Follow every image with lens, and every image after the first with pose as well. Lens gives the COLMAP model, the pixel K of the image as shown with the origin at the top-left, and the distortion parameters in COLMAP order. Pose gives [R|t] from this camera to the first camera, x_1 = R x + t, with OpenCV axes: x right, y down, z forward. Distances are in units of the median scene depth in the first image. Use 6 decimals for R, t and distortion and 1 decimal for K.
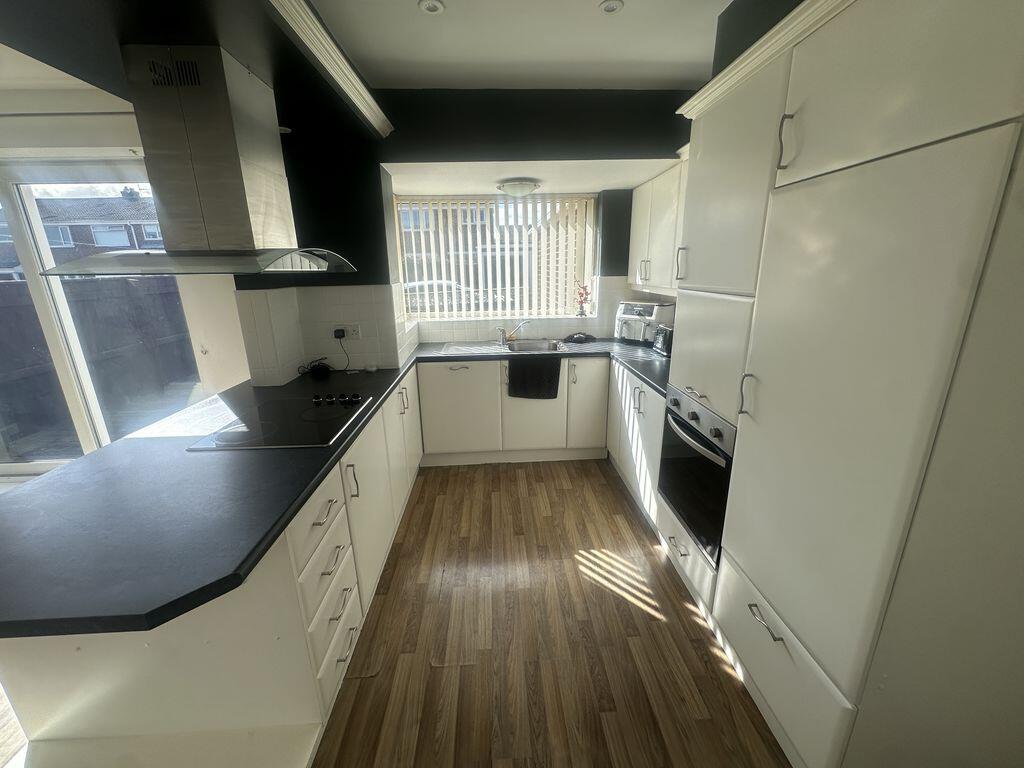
lens RADIAL K [[409.8, 0, 510.4], [0, 409.8, 384.1], [0, 0, 1]] dist [-0.000296, 0.000086]
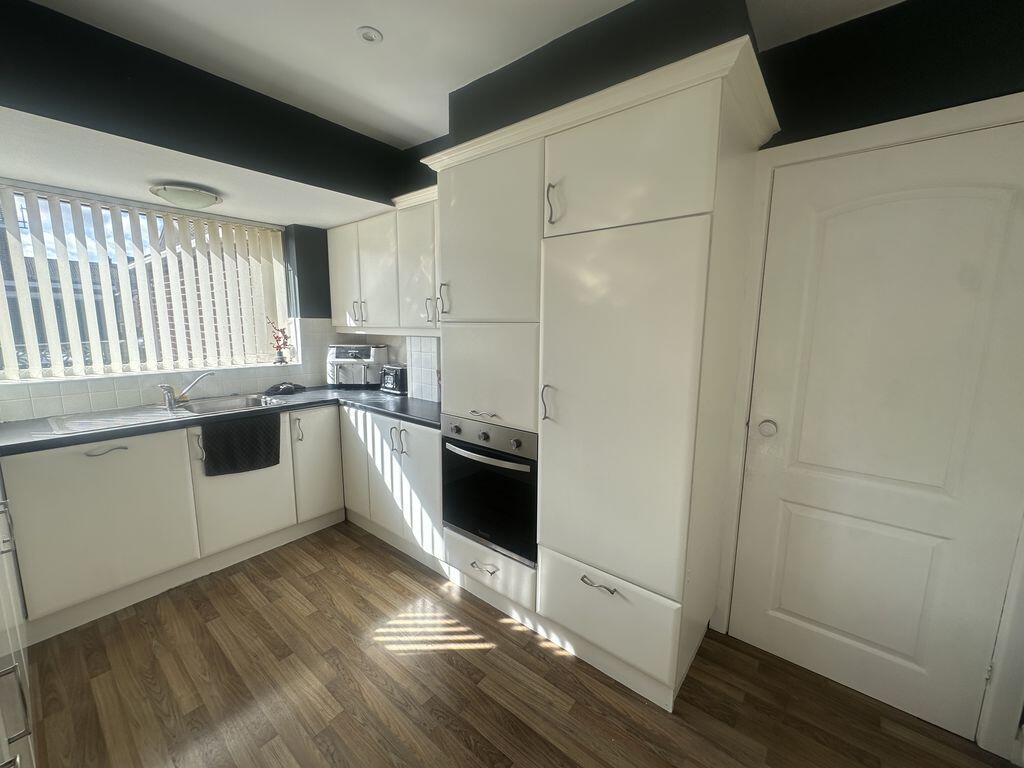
lens RADIAL K [[409.8, 0, 510.4], [0, 409.8, 384.1], [0, 0, 1]] dist [-0.000296, 0.000086]
pose [[0.664119, -0.087342, 0.742507, -0.177413], [0.185434, 0.981362, -0.050418, 0.006682], [-0.724265, 0.171170, 0.667938, 0.127805]]
